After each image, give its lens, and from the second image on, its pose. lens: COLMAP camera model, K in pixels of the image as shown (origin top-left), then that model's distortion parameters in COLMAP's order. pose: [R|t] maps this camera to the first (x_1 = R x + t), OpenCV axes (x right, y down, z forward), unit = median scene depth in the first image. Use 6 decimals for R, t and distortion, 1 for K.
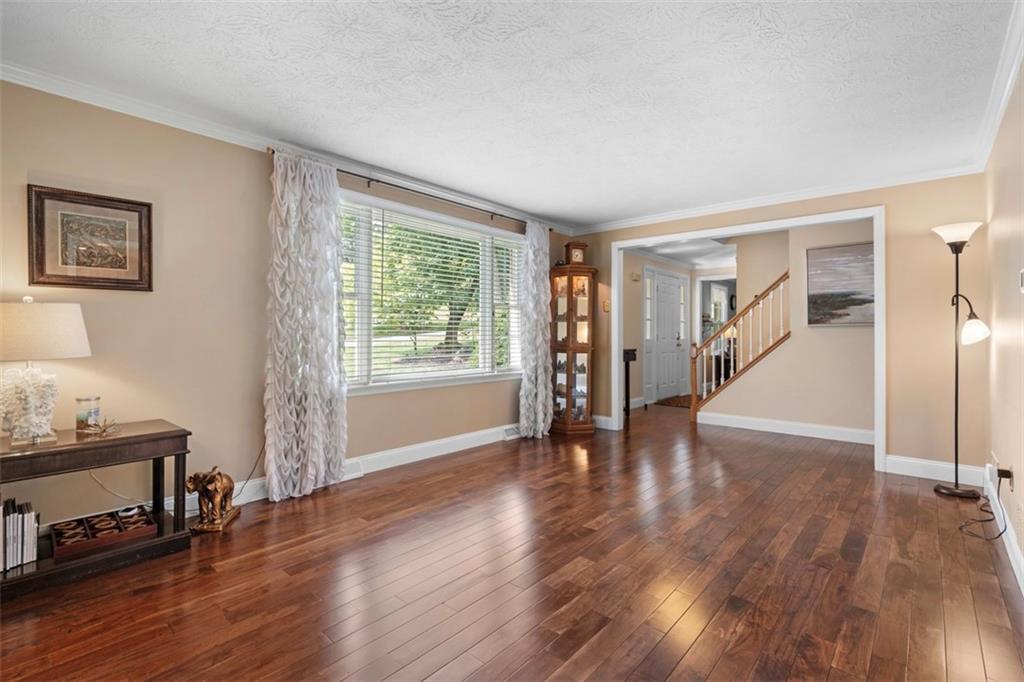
lens RADIAL K [[461.7, 0, 513.8], [0, 461.7, 336.6], [0, 0, 1]] dist [-0.005742, 0.002820]
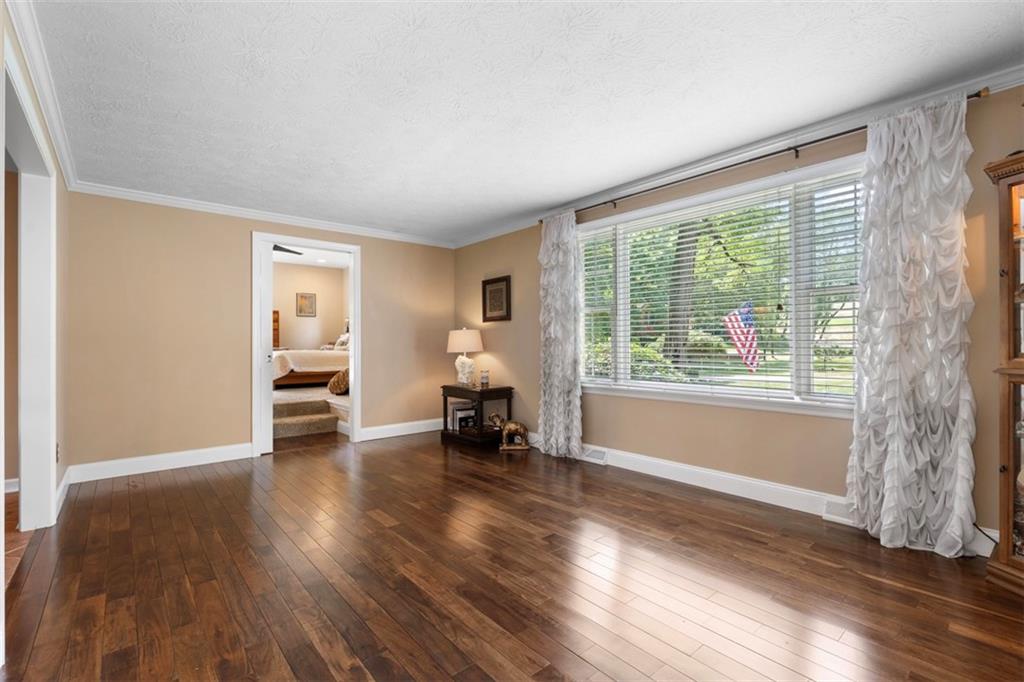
lens RADIAL K [[461.7, 0, 511.1], [0, 461.7, 342.8], [0, 0, 1]] dist [-0.005742, 0.002820]
pose [[-0.132919, -0.002089, -0.991125, 0.880911], [0.001566, 0.999996, -0.002318, 0.001060], [0.991126, -0.001860, -0.132915, 0.976869]]
